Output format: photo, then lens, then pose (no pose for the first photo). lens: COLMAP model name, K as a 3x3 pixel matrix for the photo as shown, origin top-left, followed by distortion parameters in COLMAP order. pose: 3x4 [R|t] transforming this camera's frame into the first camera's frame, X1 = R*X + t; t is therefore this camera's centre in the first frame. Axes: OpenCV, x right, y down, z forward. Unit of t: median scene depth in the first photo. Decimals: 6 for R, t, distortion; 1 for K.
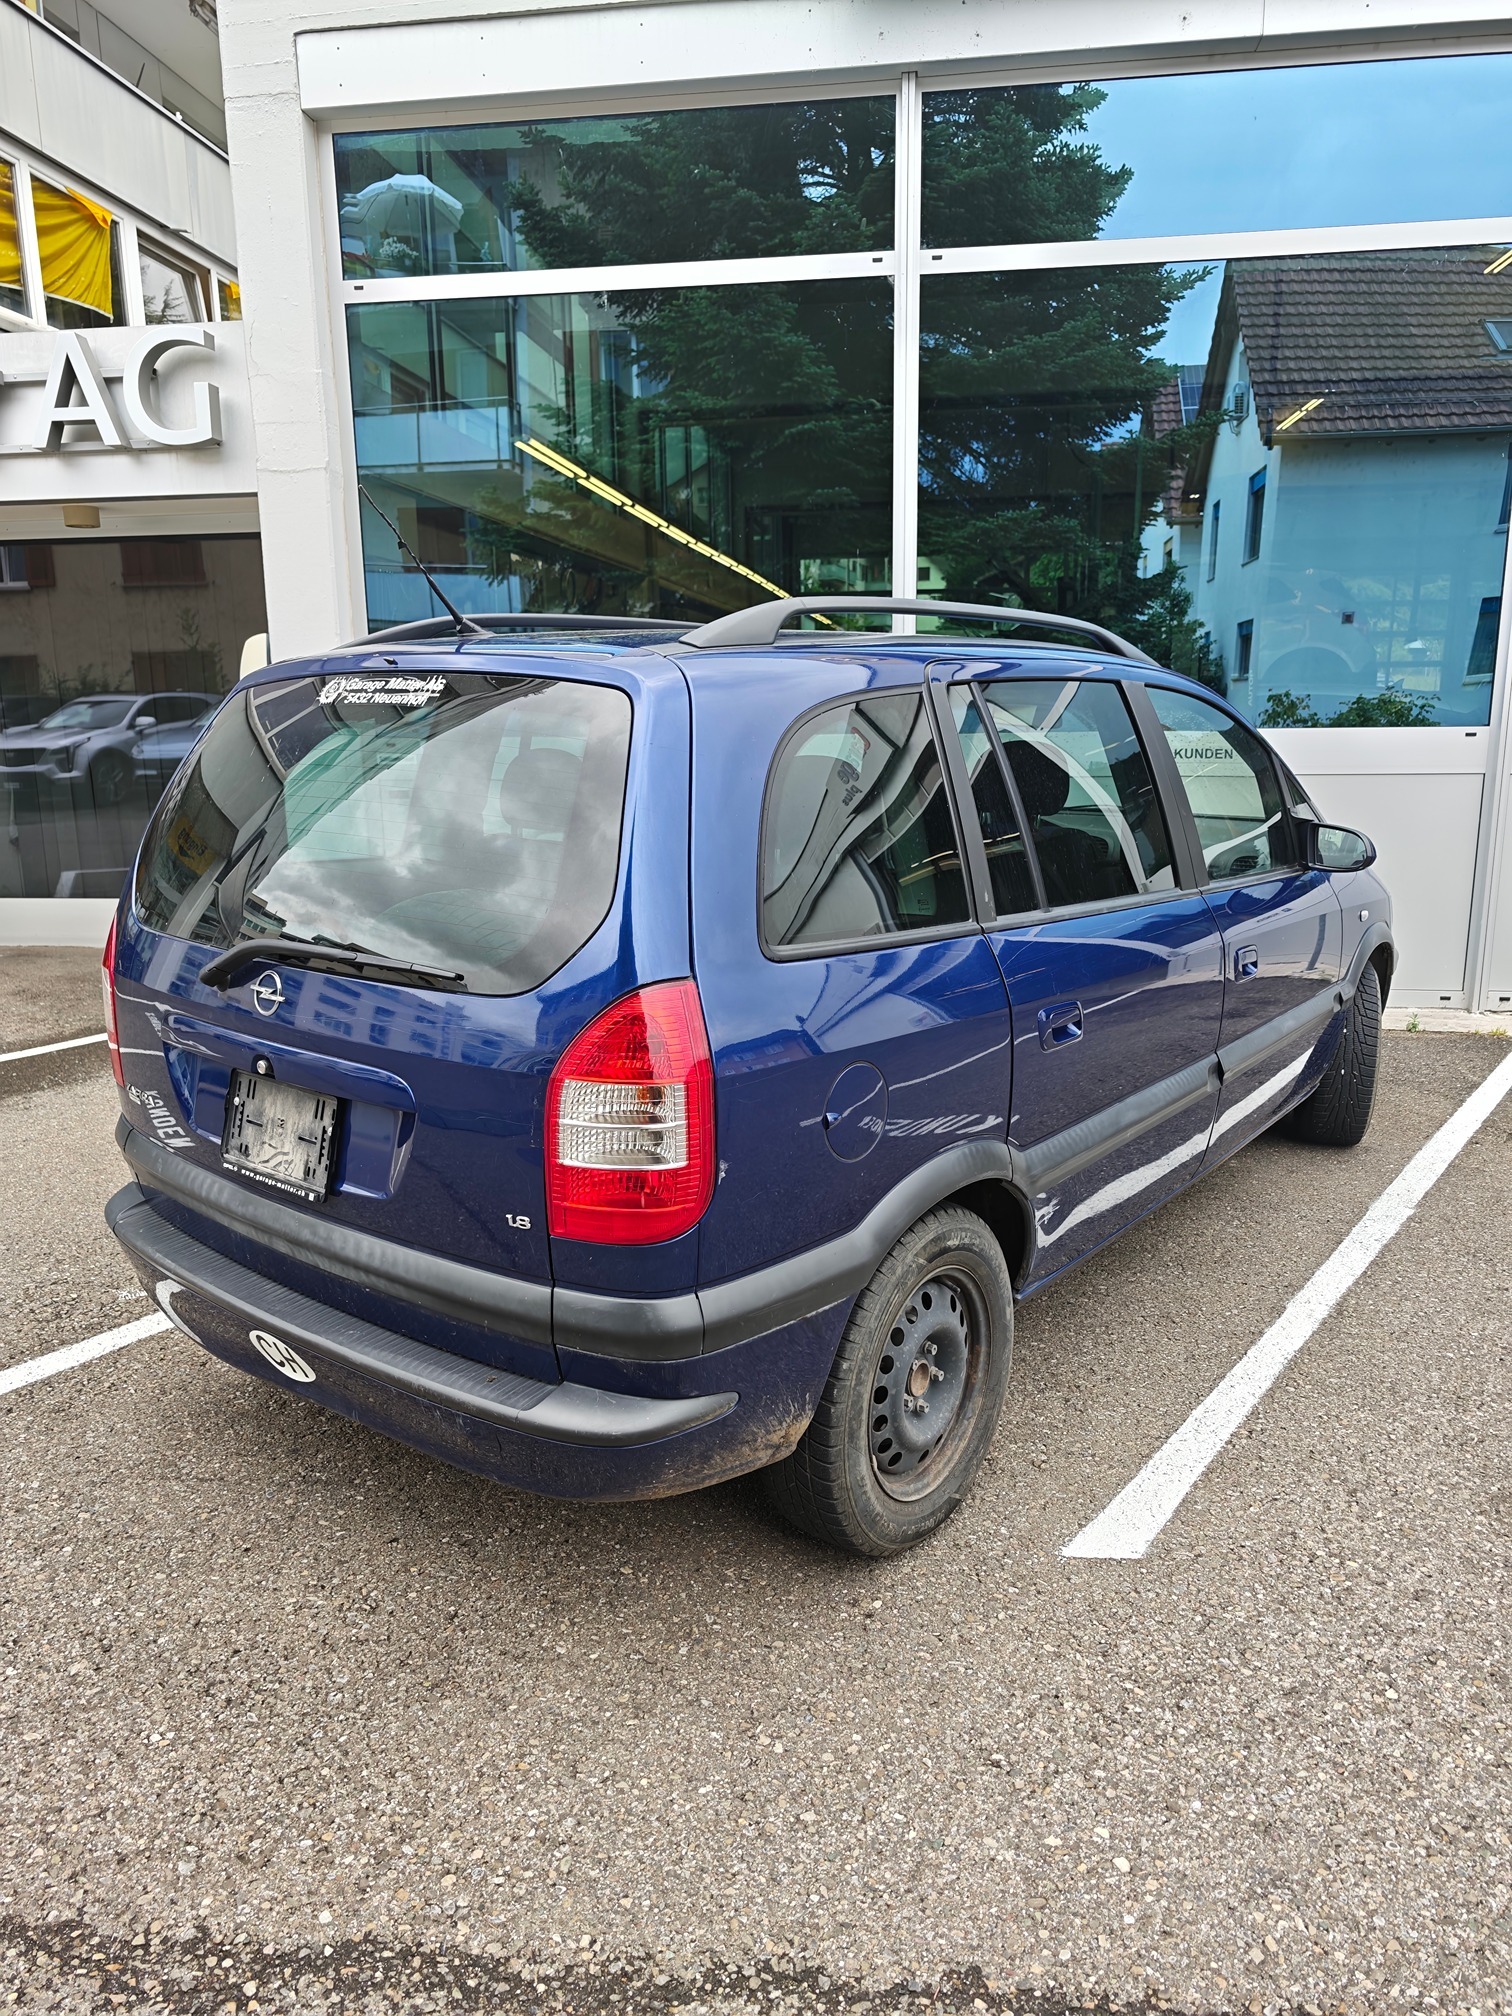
lens RADIAL K [[1369.6, 0, 745.5], [0, 1369.6, 1001.7], [0, 0, 1]] dist [0.004719, 0.001558]
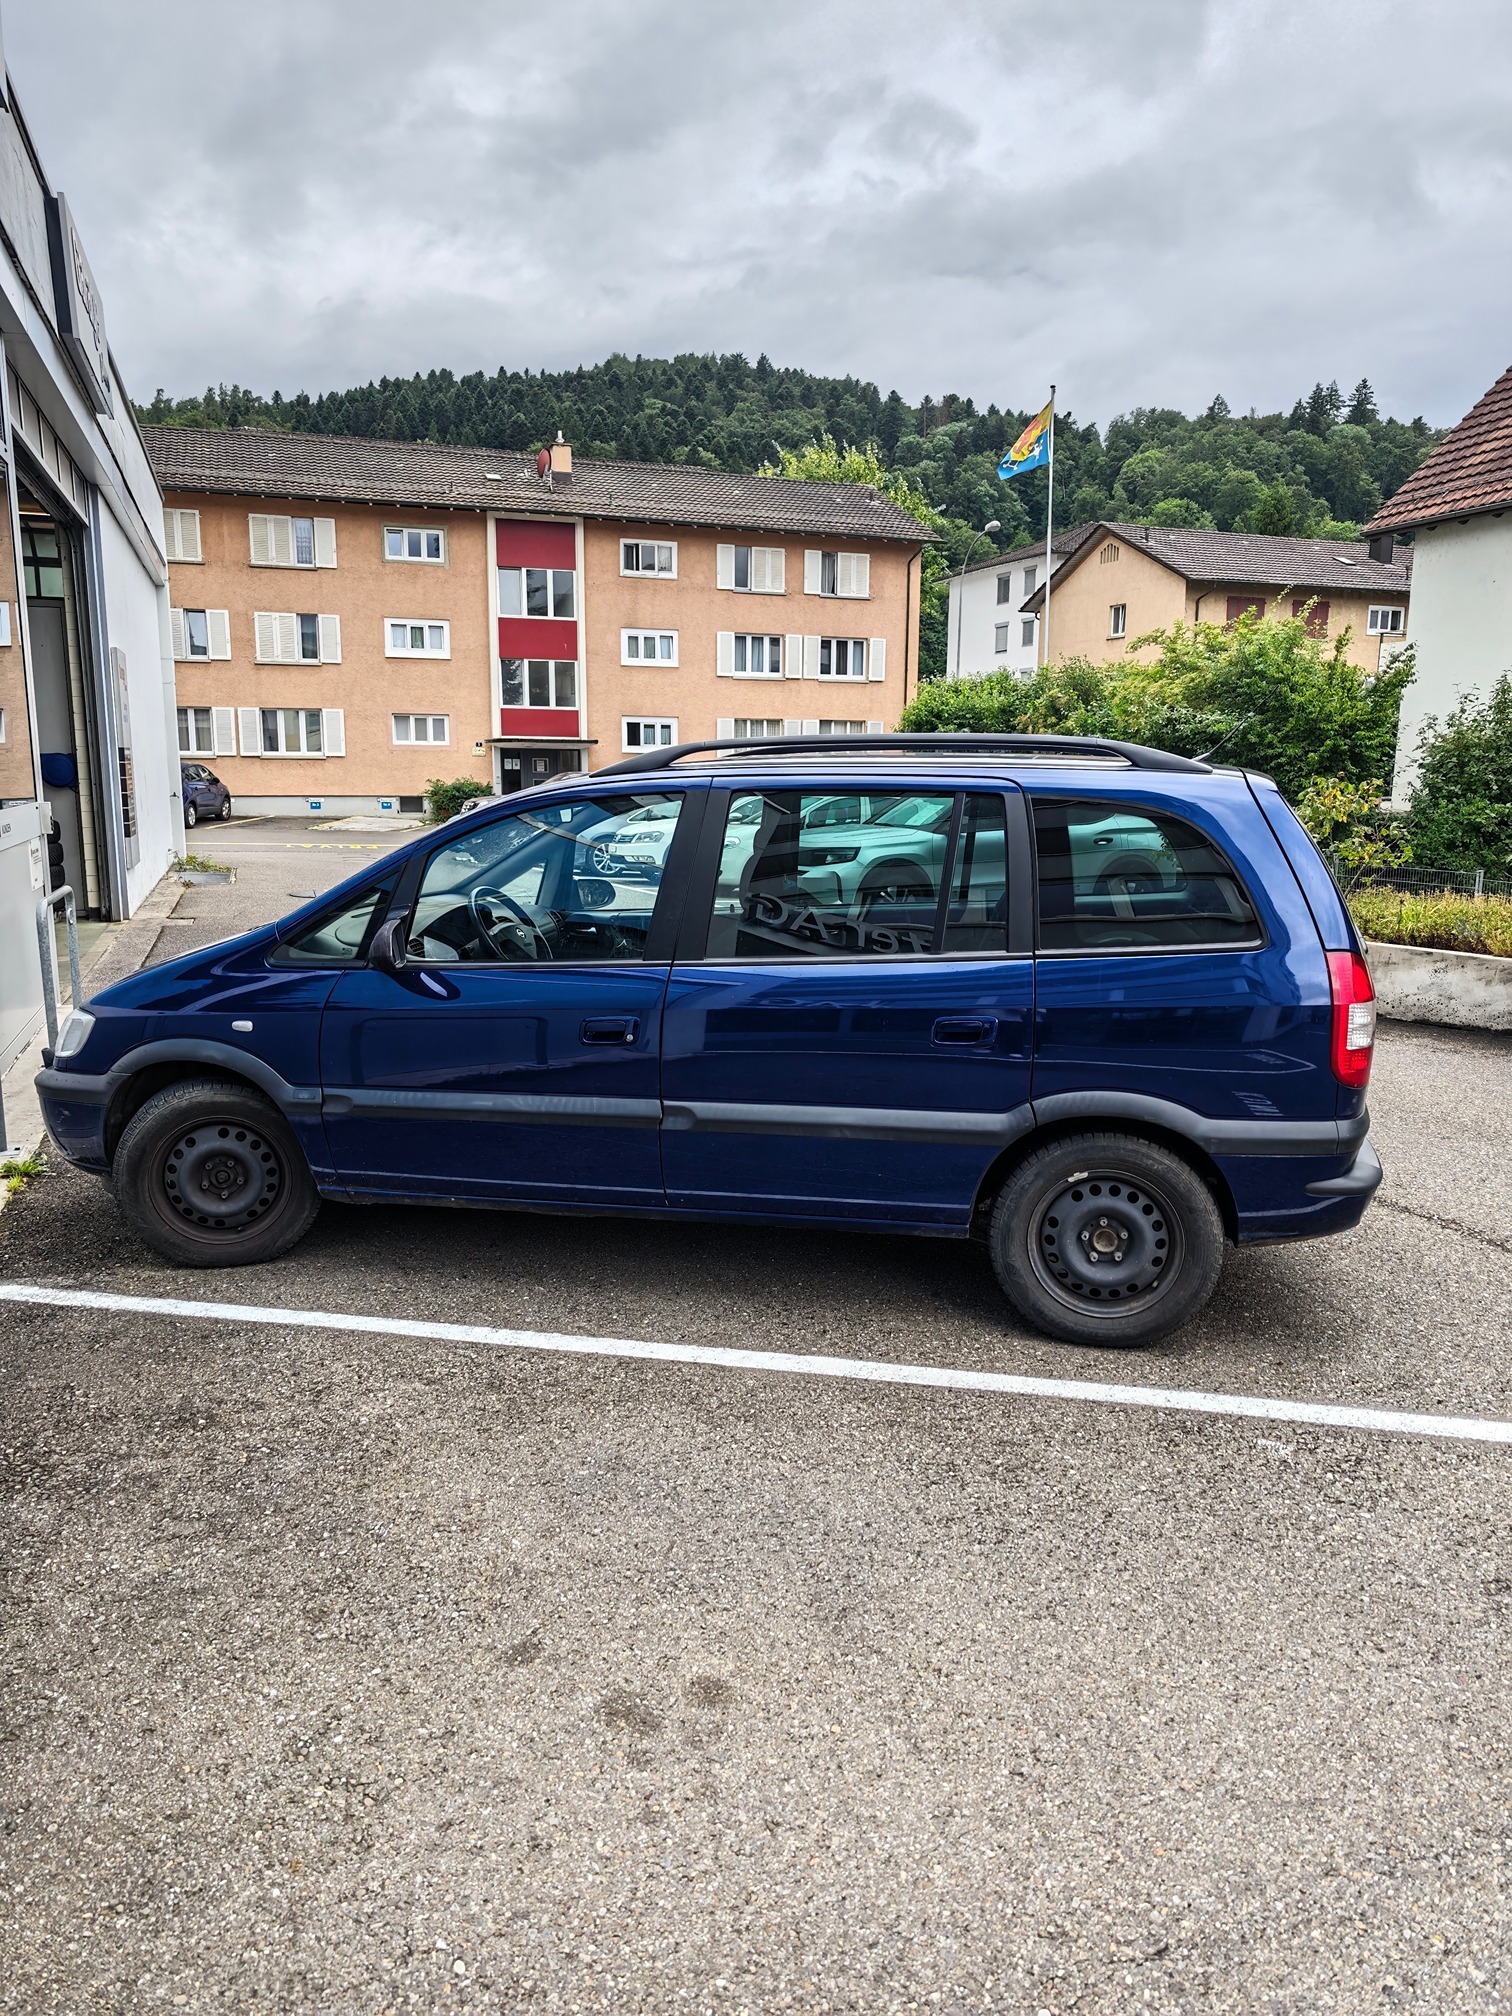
lens RADIAL K [[1363.7, 0, 766.7], [0, 1363.7, 1009.5], [0, 0, 1]] dist [0.000357, 0.003355]
pose [[-0.472455, -0.145227, 0.869307, -1.079813], [0.194222, 0.944928, 0.263417, -0.385845], [-0.859688, 0.293292, -0.418230, 1.654406]]
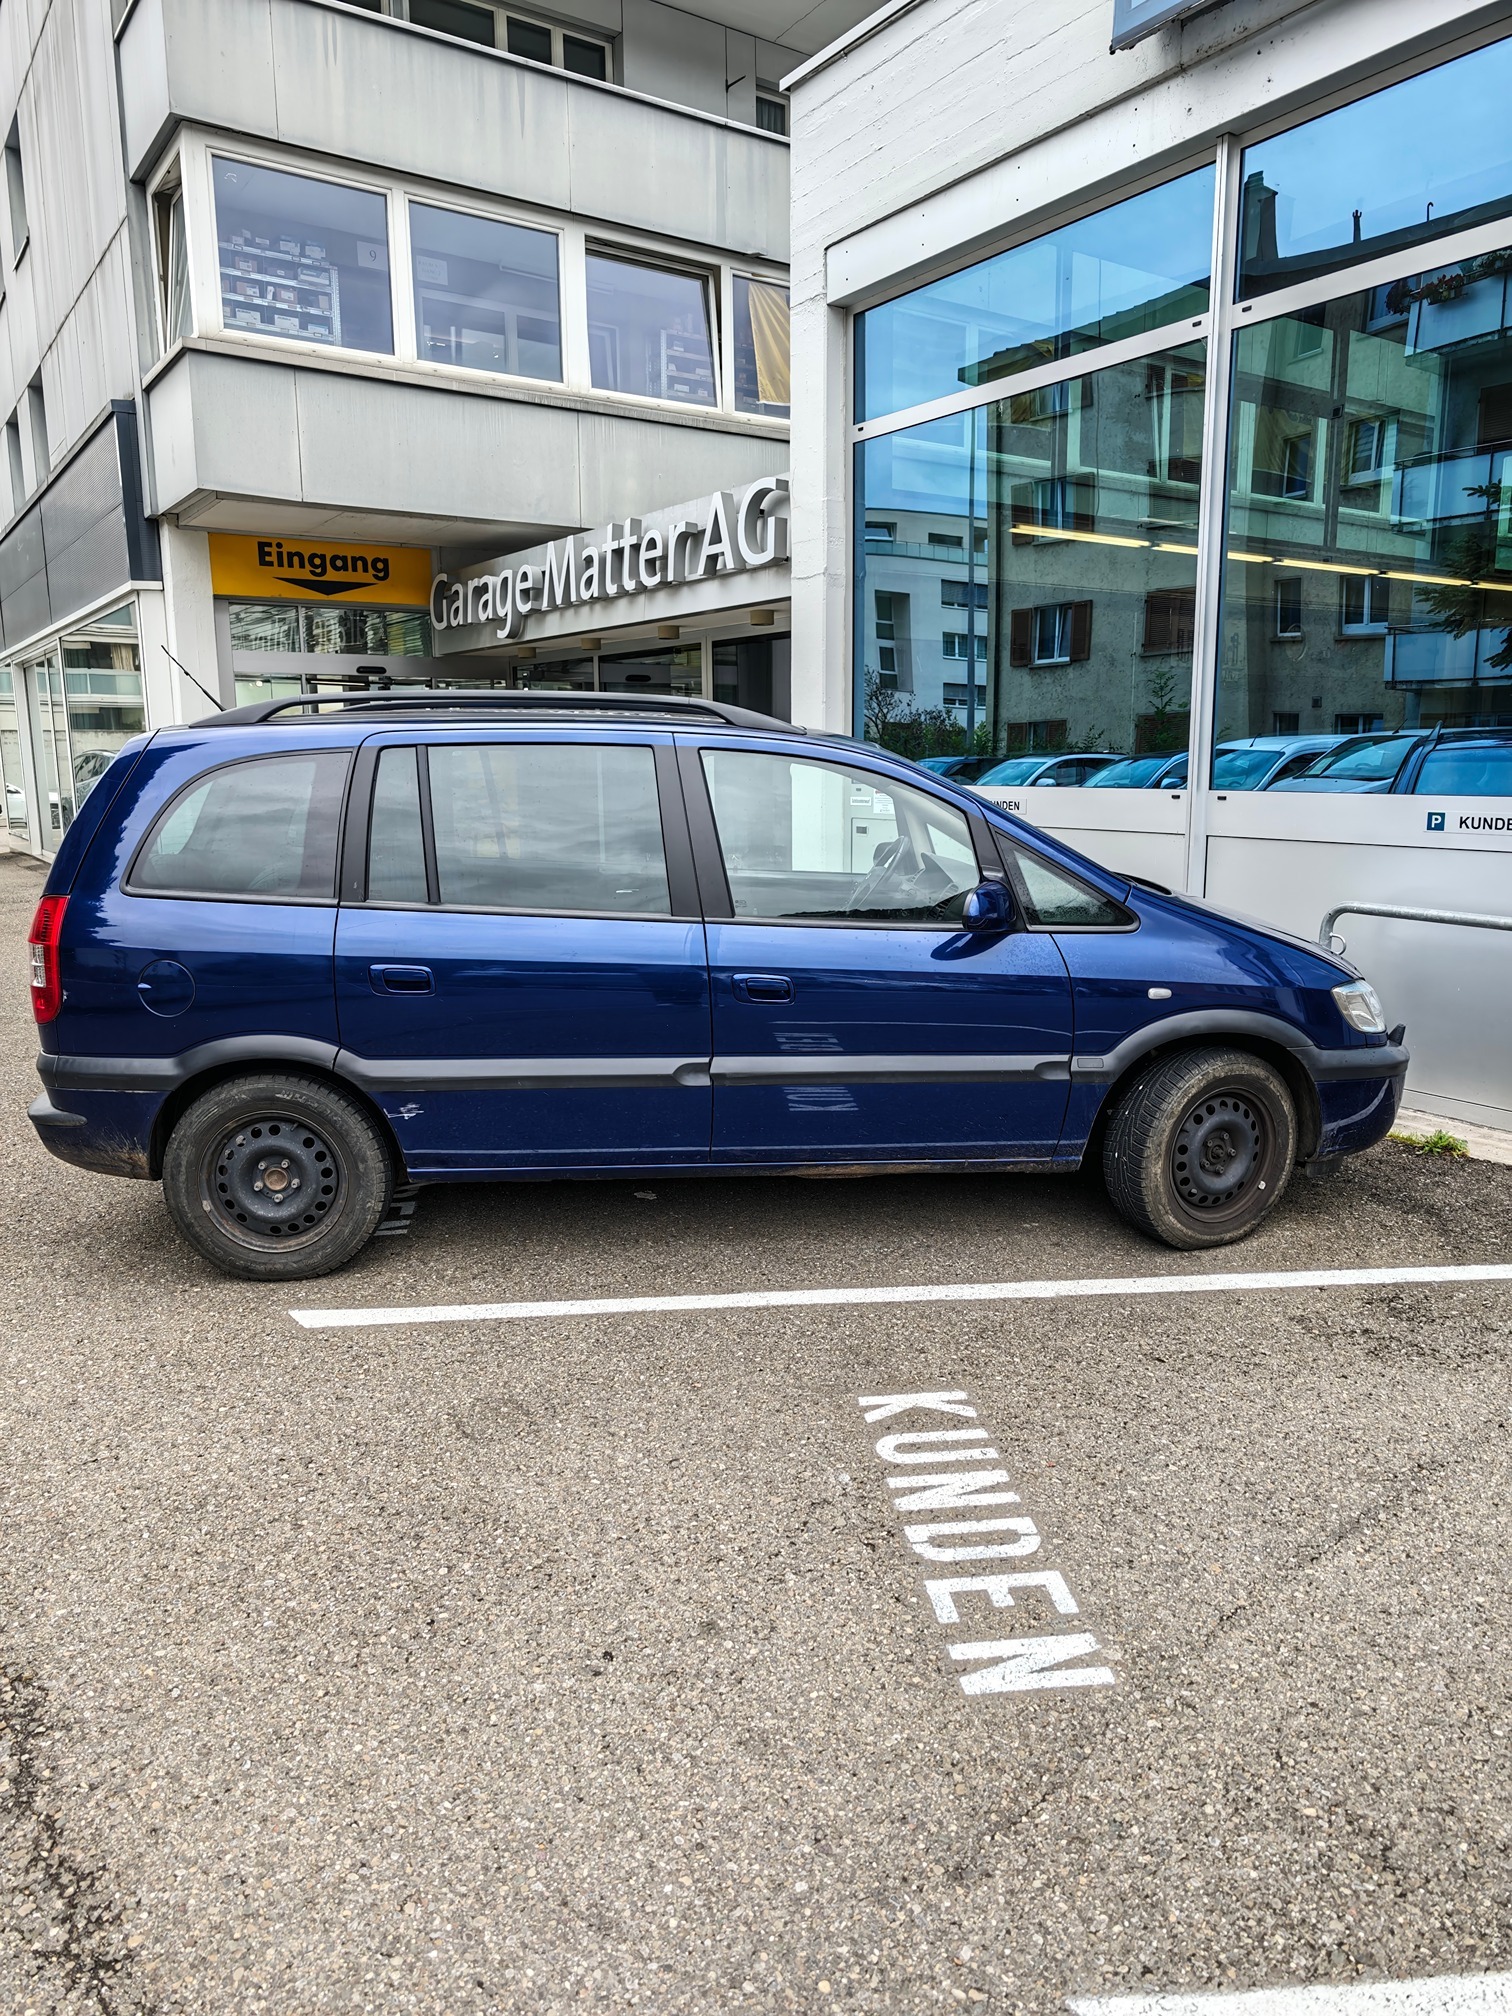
lens RADIAL K [[1363.7, 0, 766.7], [0, 1363.7, 1009.5], [0, 0, 1]] dist [0.000357, 0.003355]
pose [[0.670024, 0.144038, -0.728231, 1.187948], [-0.168032, 0.984961, 0.040216, -0.054704], [0.723072, 0.095420, 0.684151, 0.230667]]
